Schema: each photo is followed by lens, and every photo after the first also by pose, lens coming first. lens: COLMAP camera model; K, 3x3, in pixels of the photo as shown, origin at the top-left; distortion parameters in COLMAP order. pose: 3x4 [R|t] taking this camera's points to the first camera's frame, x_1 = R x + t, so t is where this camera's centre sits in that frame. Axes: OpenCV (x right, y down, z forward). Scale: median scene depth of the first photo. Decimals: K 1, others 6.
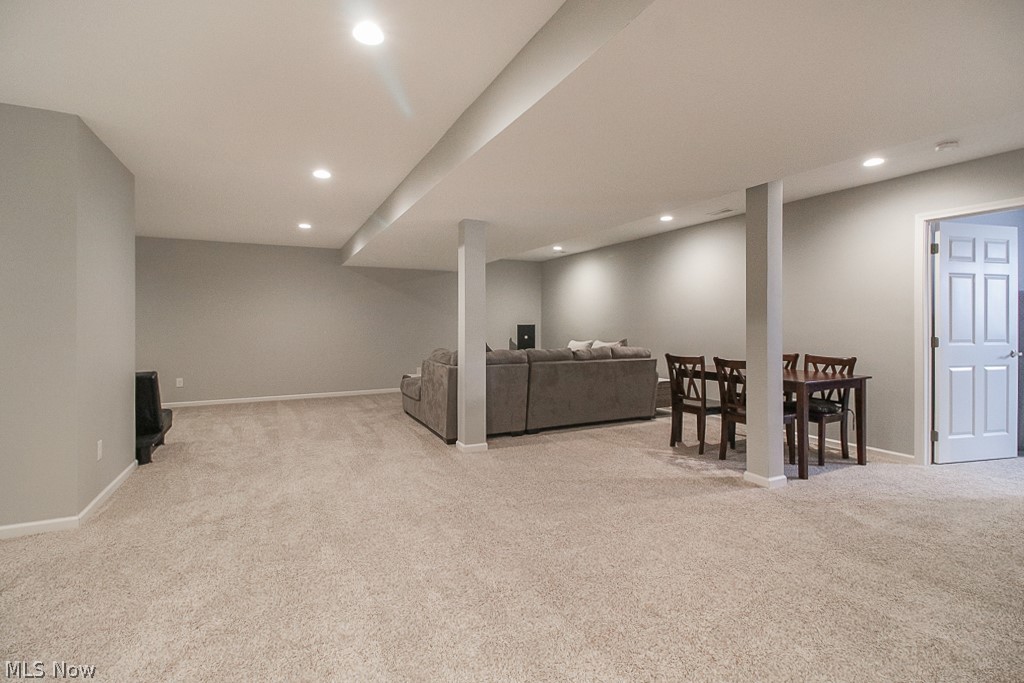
lens RADIAL K [[473.3, 0, 506.1], [0, 473.3, 323.2], [0, 0, 1]] dist [0.002853, -0.000968]
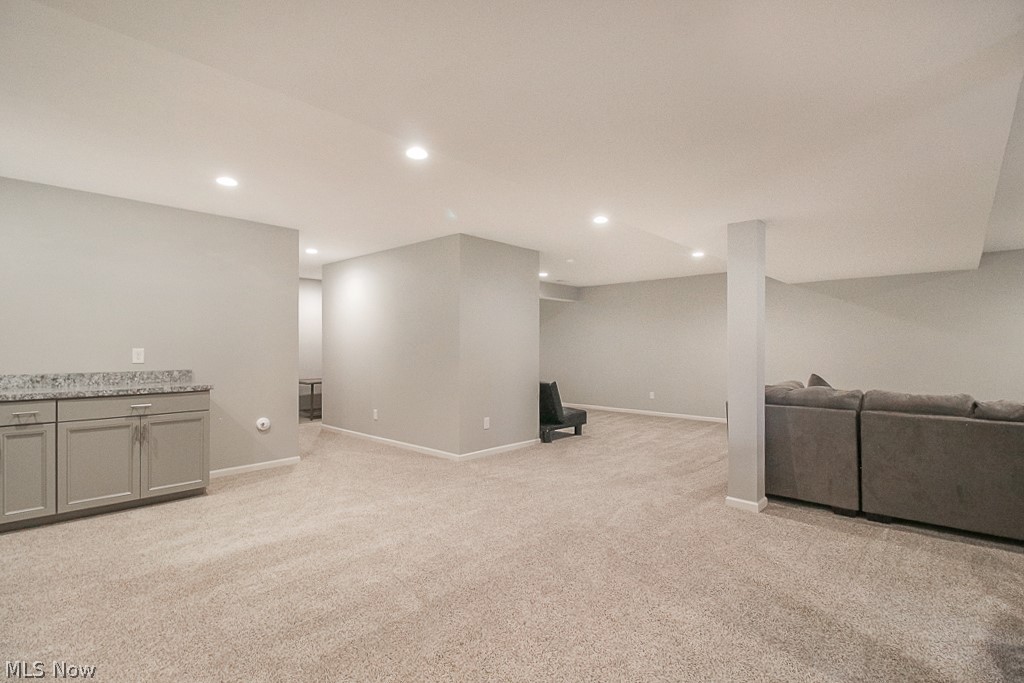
lens RADIAL K [[481.8, 0, 518.8], [0, 481.8, 338.9], [0, 0, 1]] dist [-0.000062, -0.000753]
pose [[0.376943, -0.009484, -0.926188, 0.639239], [-0.009345, 0.999858, -0.014041, -0.002925], [0.926189, 0.013948, 0.376800, 0.388047]]
